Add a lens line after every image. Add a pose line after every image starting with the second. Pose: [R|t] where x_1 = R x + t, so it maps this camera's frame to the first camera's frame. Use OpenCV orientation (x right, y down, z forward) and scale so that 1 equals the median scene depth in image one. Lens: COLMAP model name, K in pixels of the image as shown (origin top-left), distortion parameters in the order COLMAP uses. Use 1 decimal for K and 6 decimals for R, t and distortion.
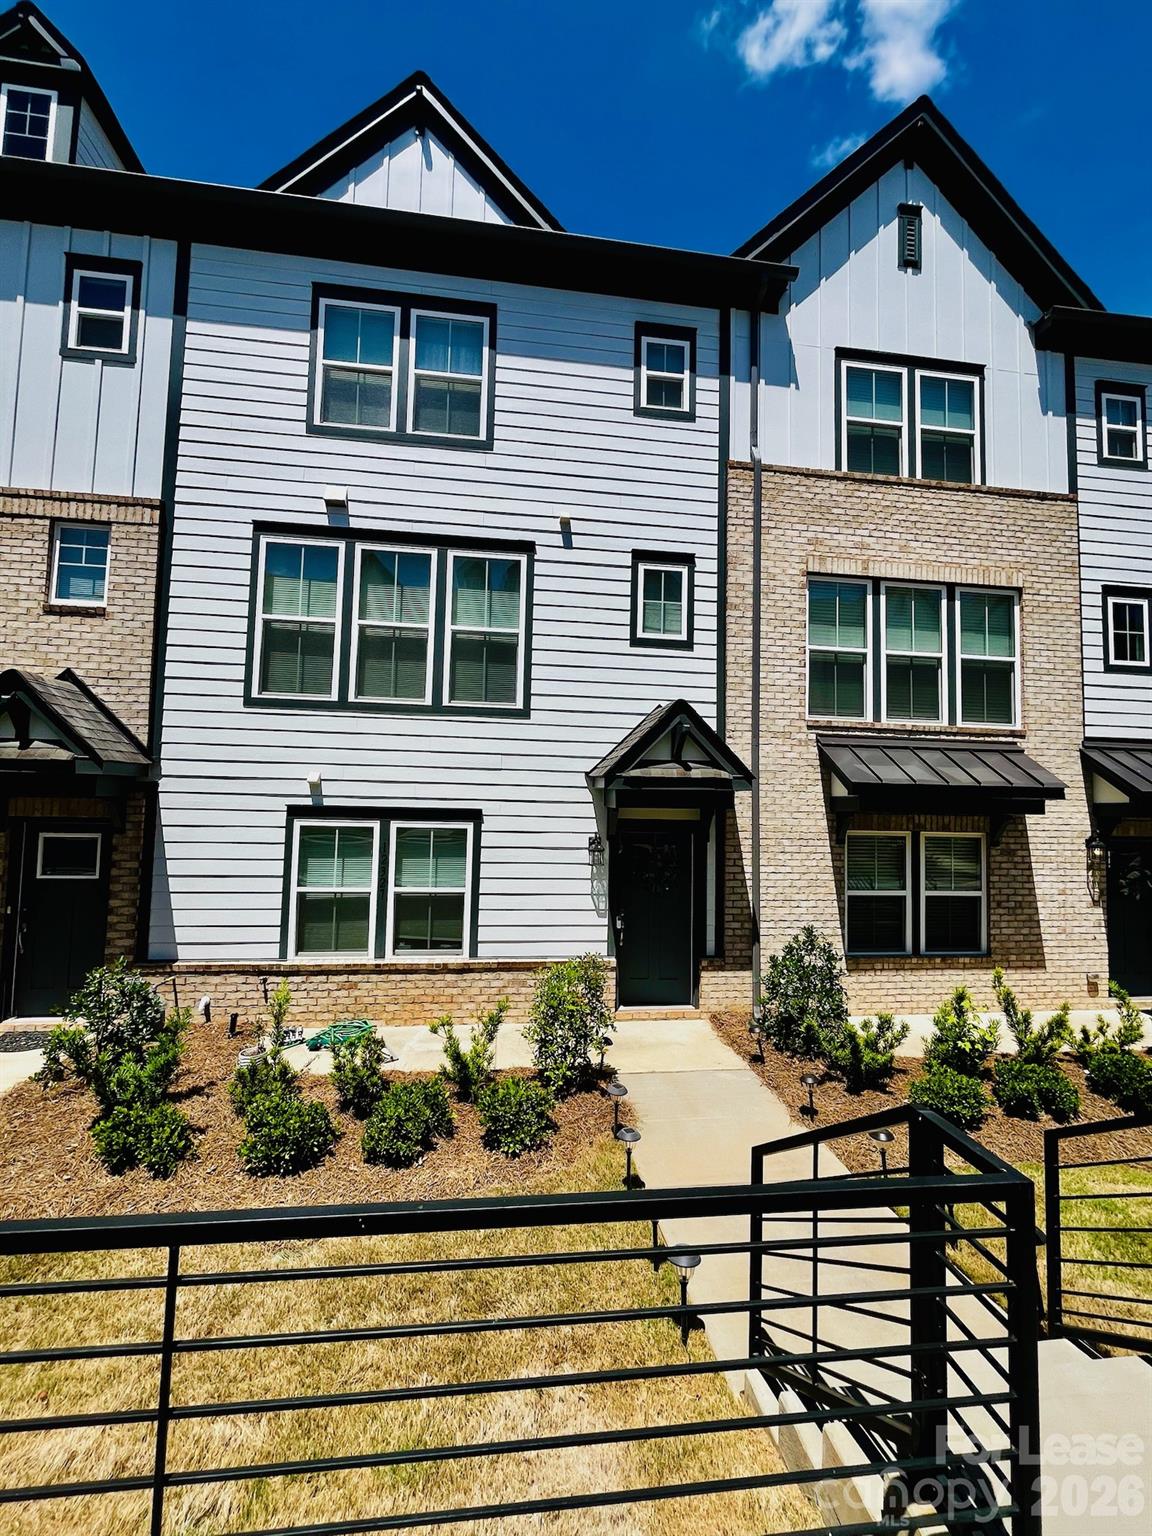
lens RADIAL K [[612.4, 0, 573.3], [0, 612.4, 766.8], [0, 0, 1]] dist [-0.003703, 0.000368]
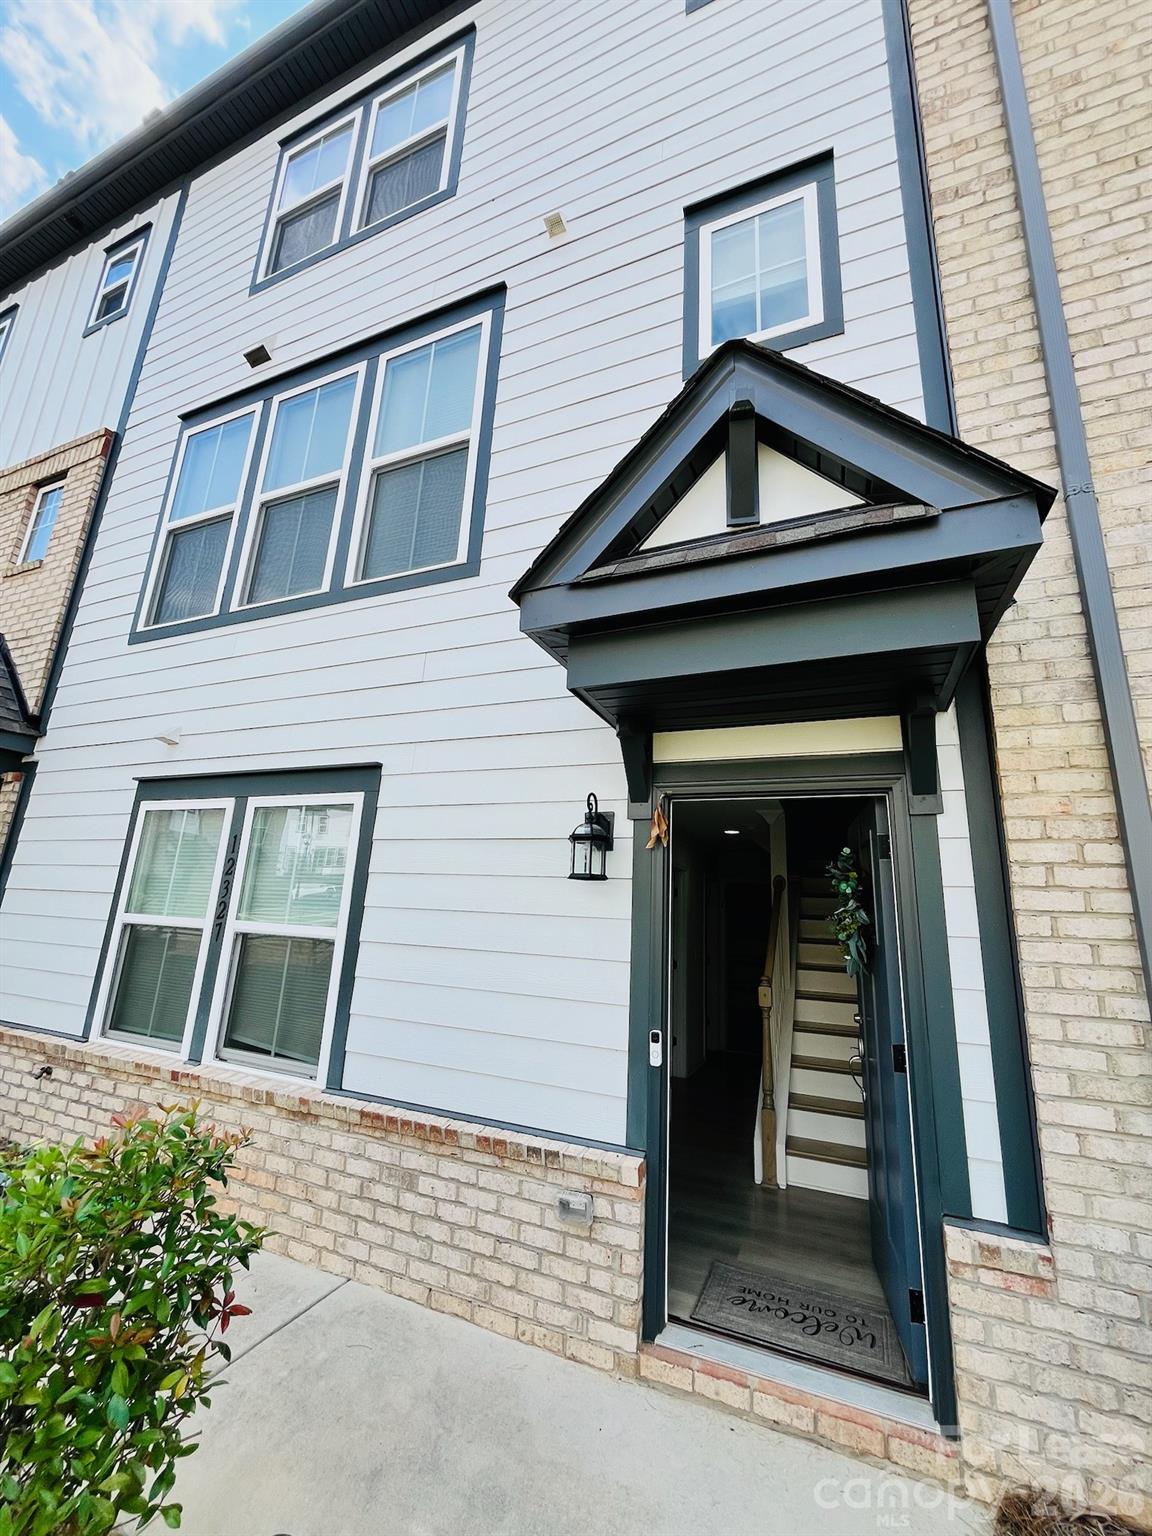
lens RADIAL K [[612.4, 0, 585.0], [0, 612.4, 770.9], [0, 0, 1]] dist [-0.003703, 0.000368]
pose [[0.866367, -0.098741, -0.489550, 0.221850], [0.000312, 0.980366, -0.197185, 0.166015], [0.499409, 0.170682, 0.849387, 0.648288]]
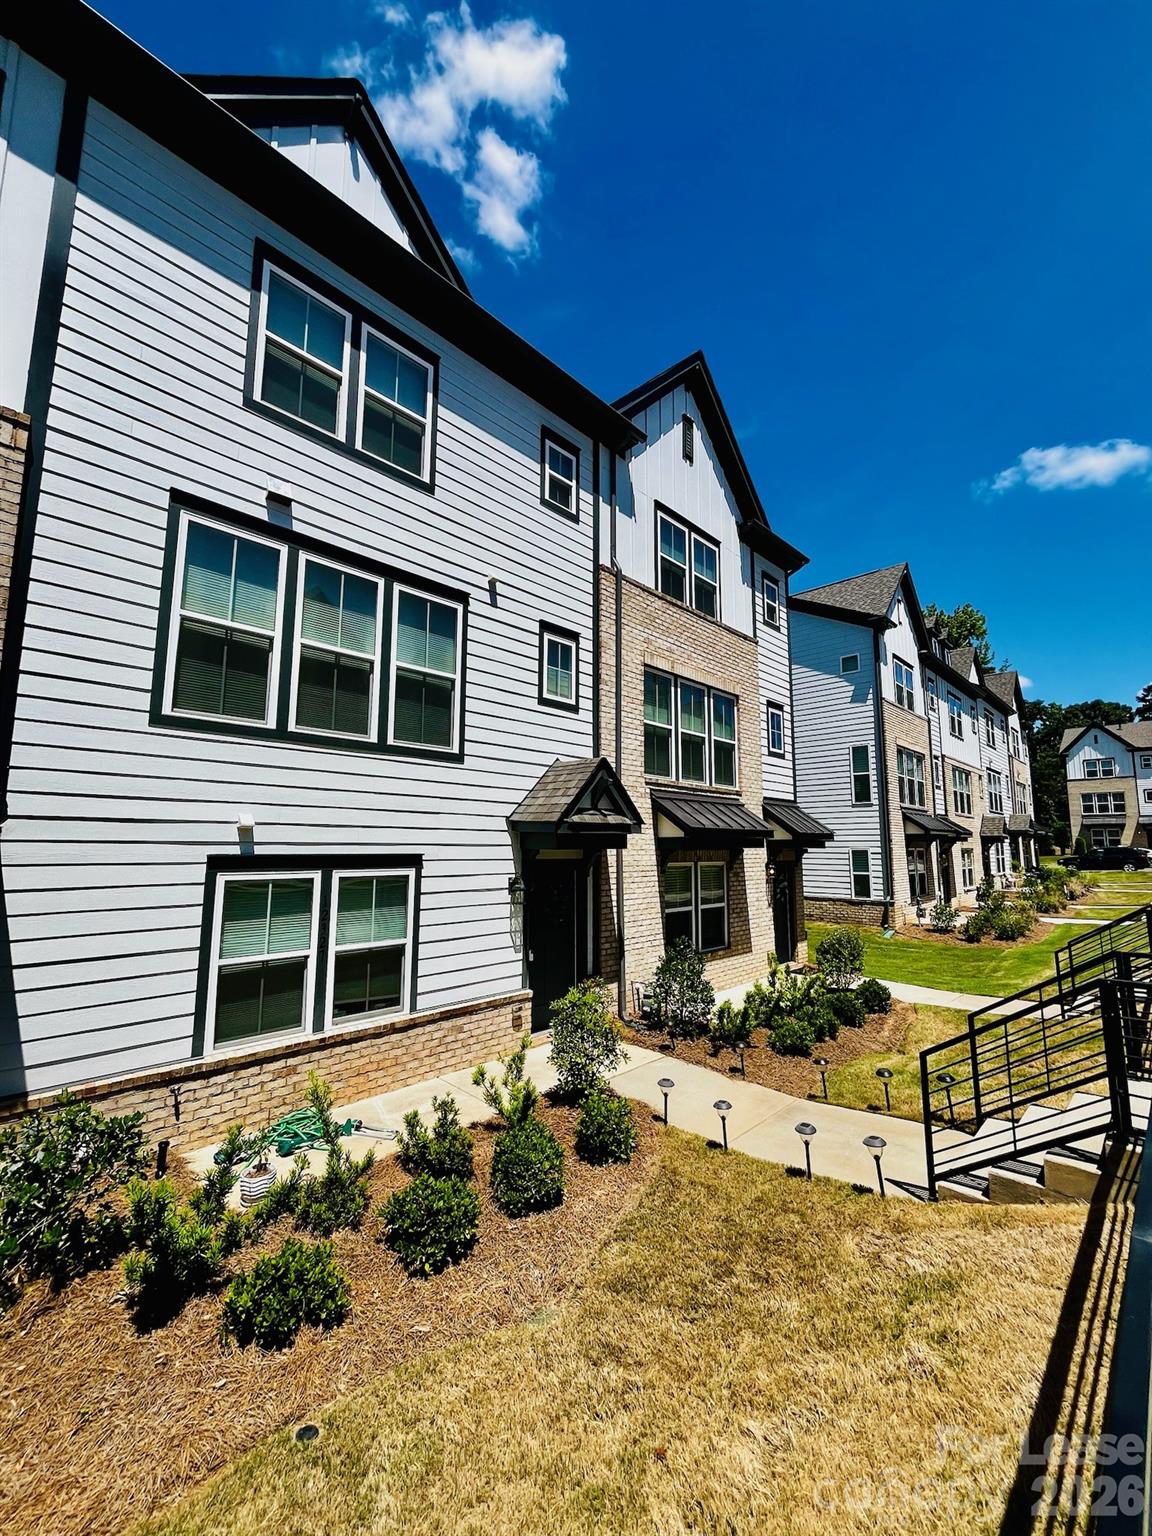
lens RADIAL K [[612.4, 0, 566.6], [0, 612.4, 770.2], [0, 0, 1]] dist [-0.003703, 0.000368]
pose [[0.791510, 0.056725, 0.608517, -0.548709], [-0.022421, 0.997708, -0.063842, -0.006238], [-0.610744, 0.036888, 0.790968, 0.087562]]
